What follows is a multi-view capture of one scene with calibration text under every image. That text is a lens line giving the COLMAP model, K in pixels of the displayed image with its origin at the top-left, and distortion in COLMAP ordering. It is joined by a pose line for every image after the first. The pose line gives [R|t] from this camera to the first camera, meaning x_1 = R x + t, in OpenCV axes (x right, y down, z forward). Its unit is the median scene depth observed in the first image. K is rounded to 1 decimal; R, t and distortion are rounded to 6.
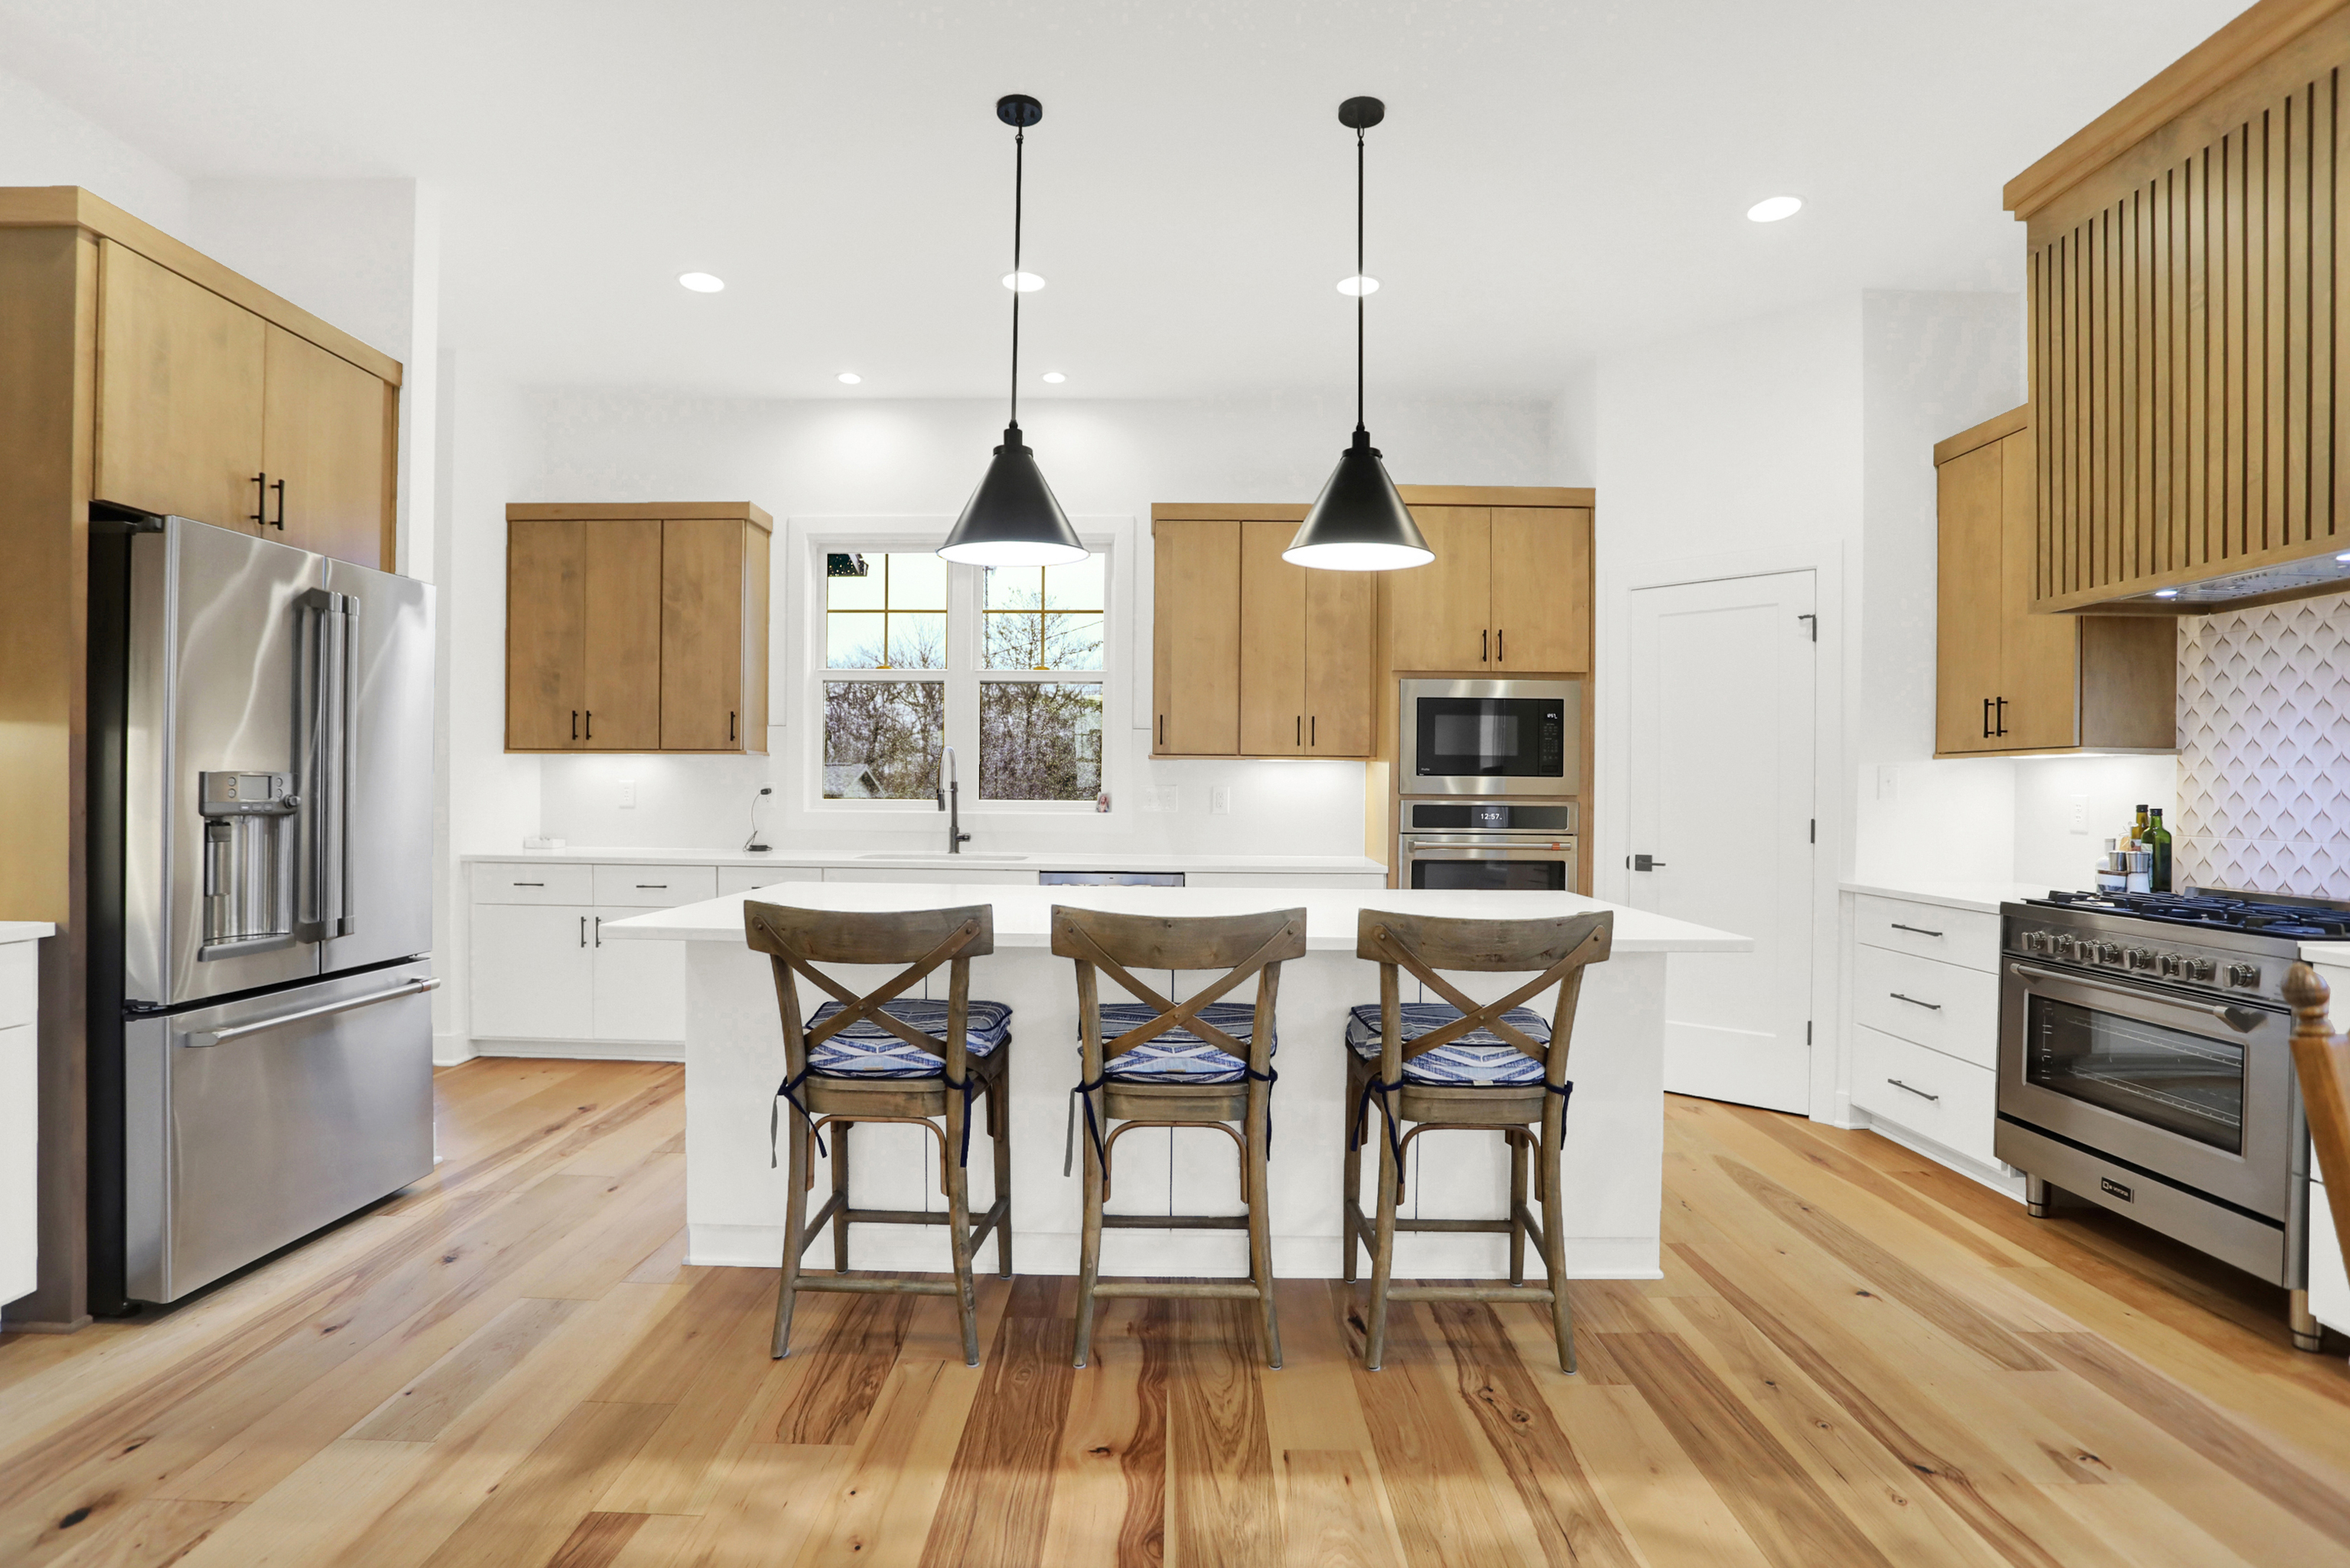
lens RADIAL K [[1179.6, 0, 1148.9], [0, 1179.6, 793.1], [0, 0, 1]] dist [-0.068026, 0.028493]
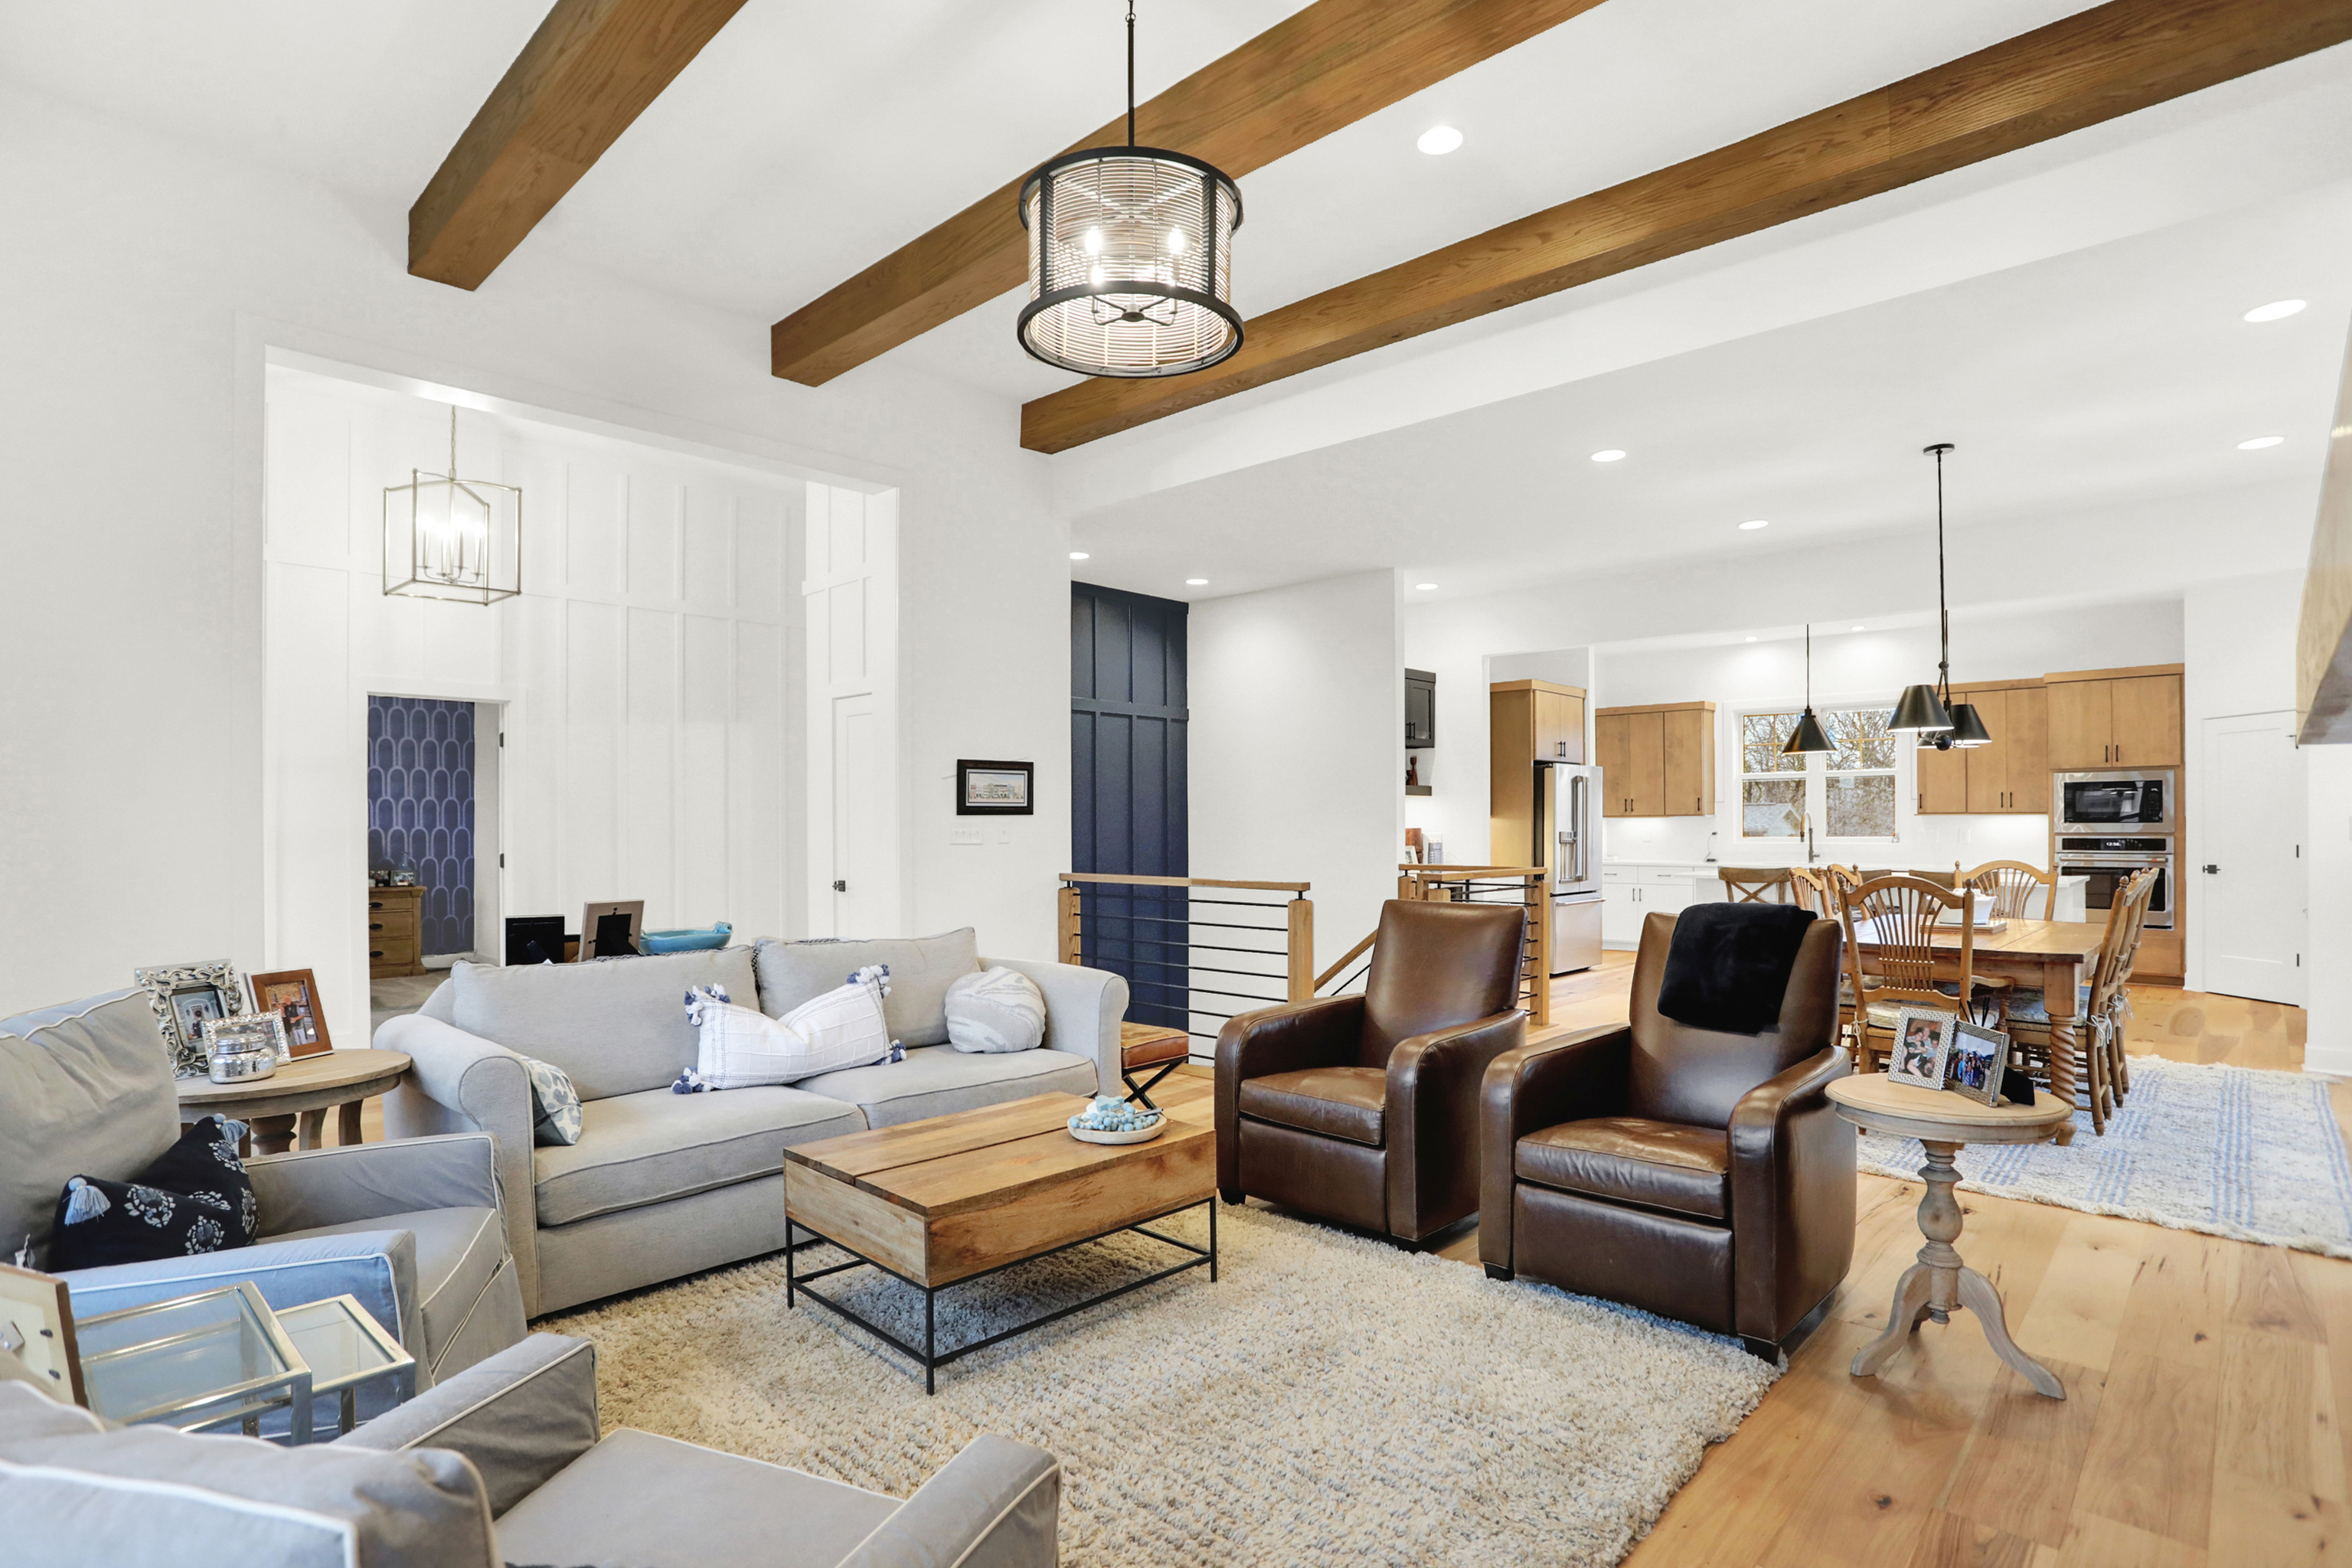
lens RADIAL K [[1180.7, 0, 1154.4], [0, 1180.7, 825.3], [0, 0, 1]] dist [-0.068026, 0.028493]
pose [[0.735652, -0.012141, -0.677251, 0.560649], [0.009875, 0.999925, -0.007198, -0.017313], [0.677288, -0.001393, 0.735717, -1.956627]]
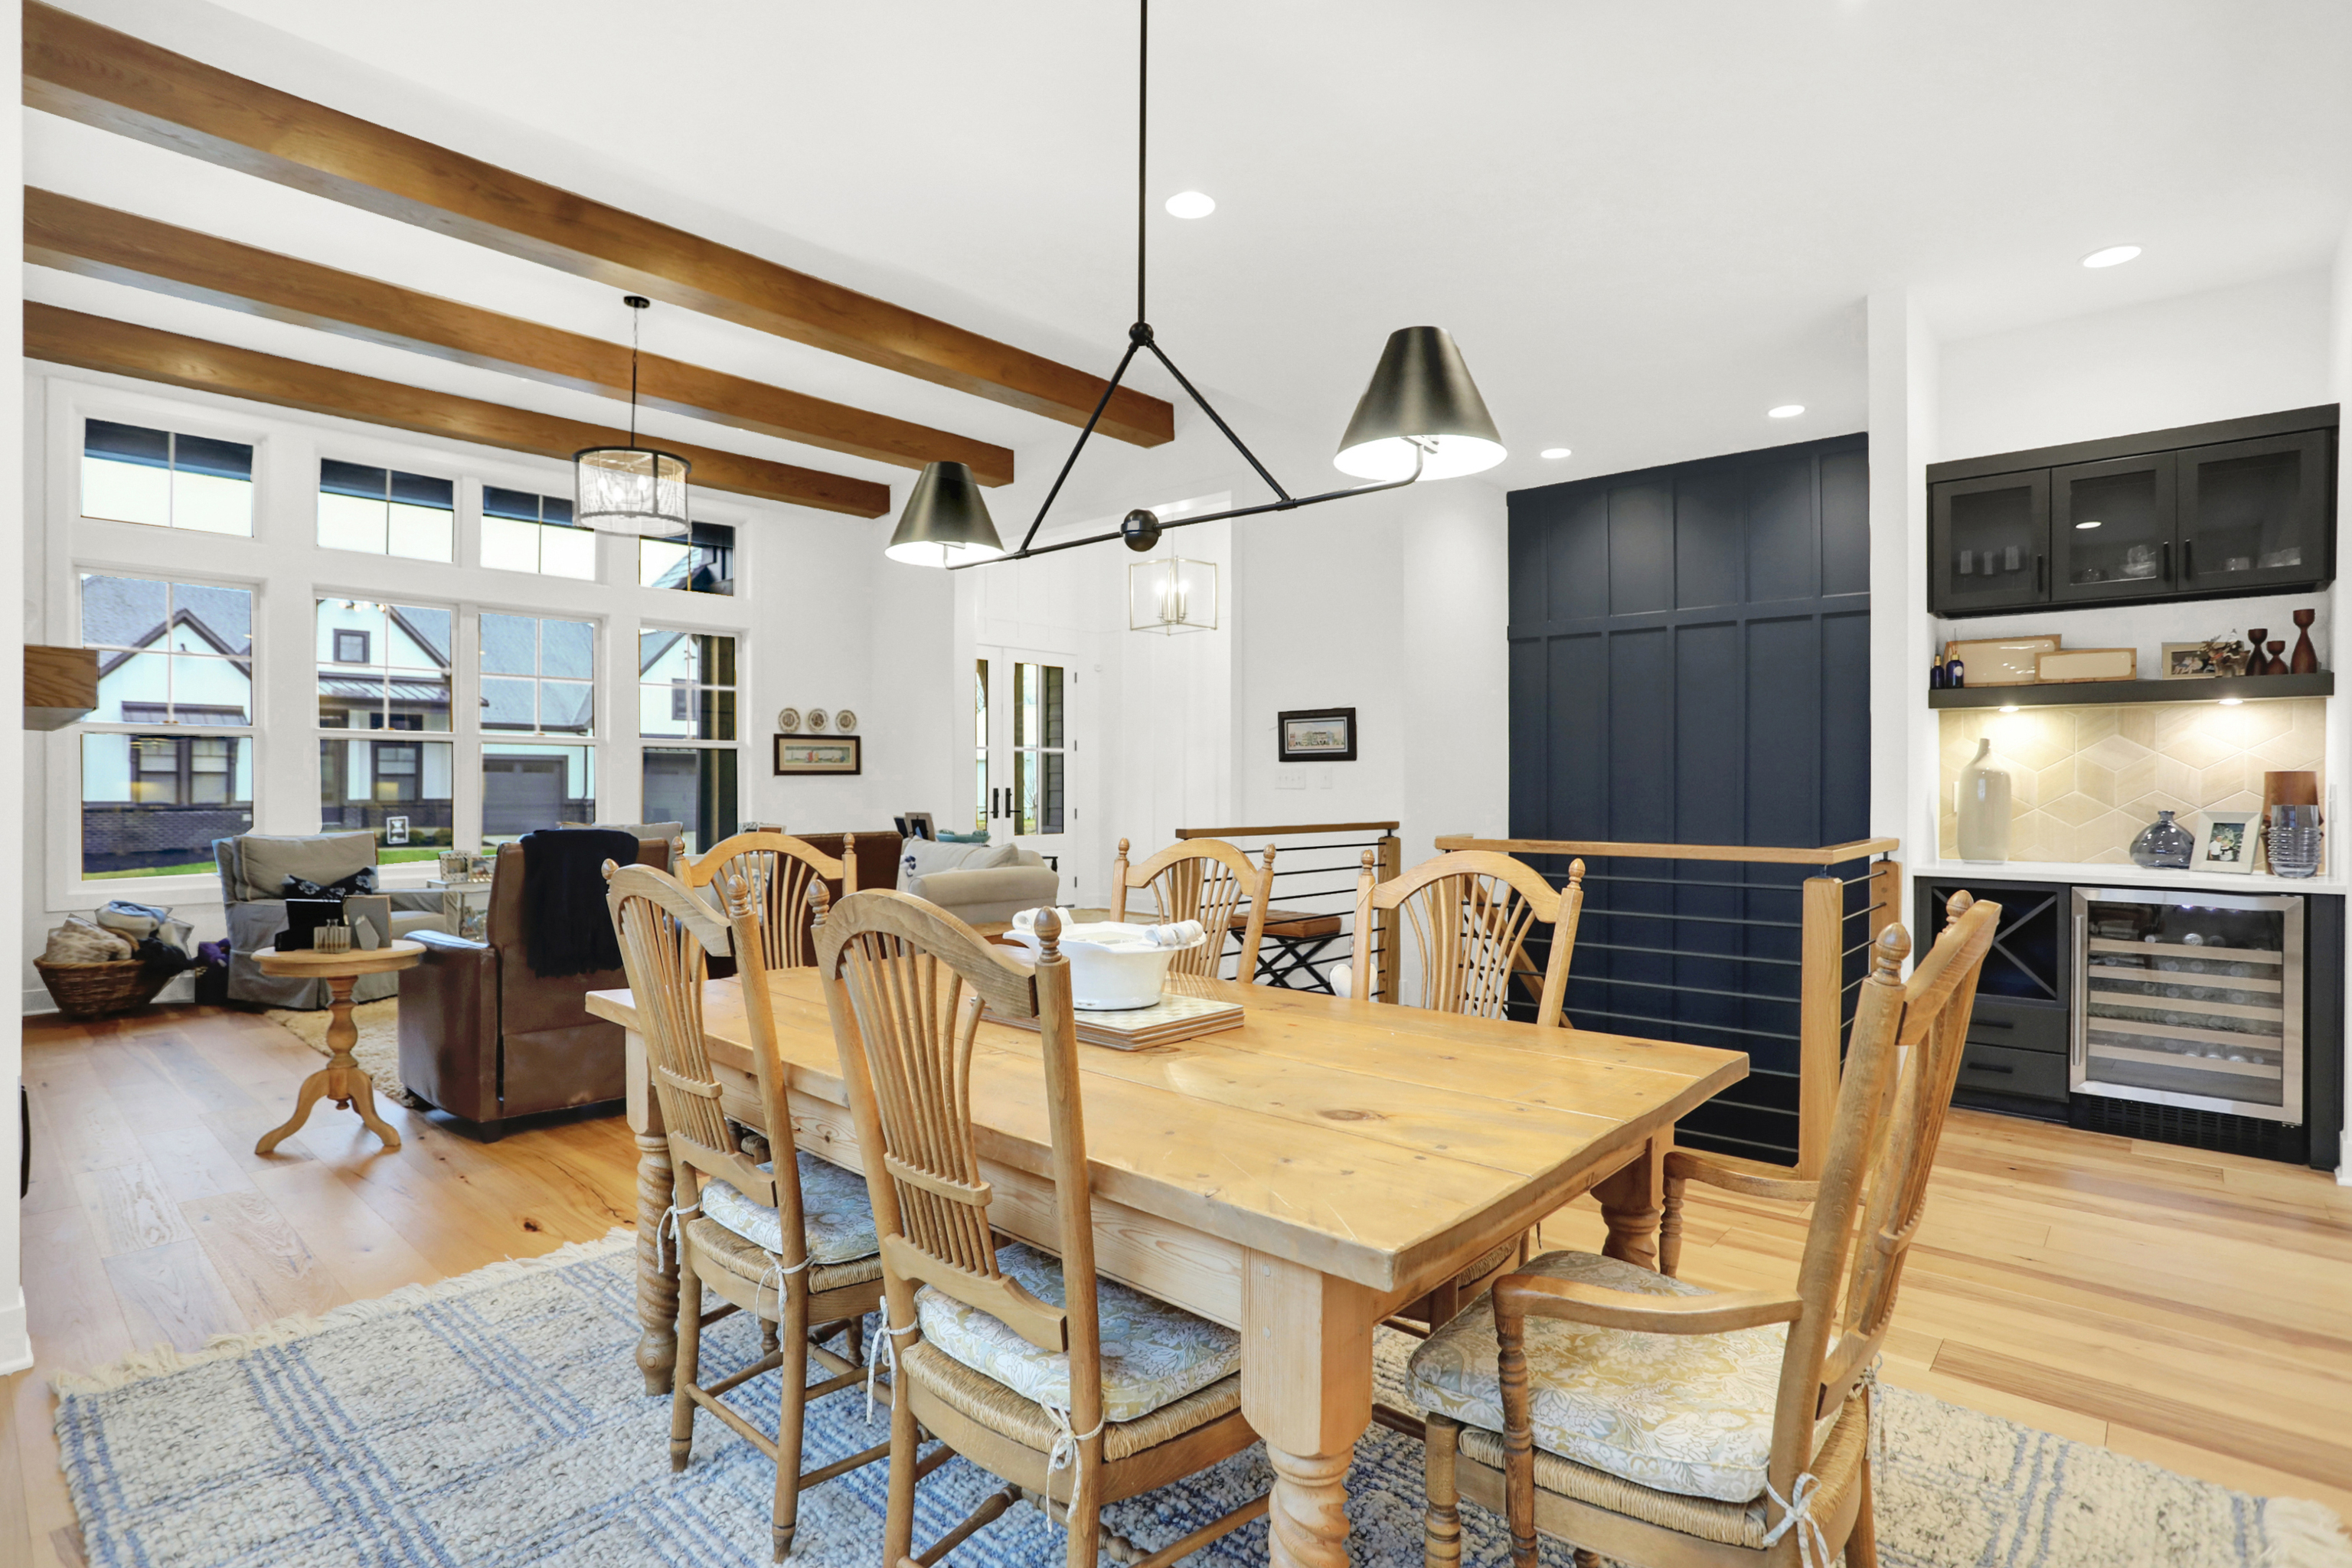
lens RADIAL K [[1180.7, 0, 1159.9], [0, 1180.7, 779.3], [0, 0, 1]] dist [-0.068026, 0.028493]
pose [[-0.646042, -0.014413, -0.763166, 0.765988], [-0.008572, 0.999896, -0.011628, 0.004894], [0.763254, -0.000971, -0.646098, 0.297057]]
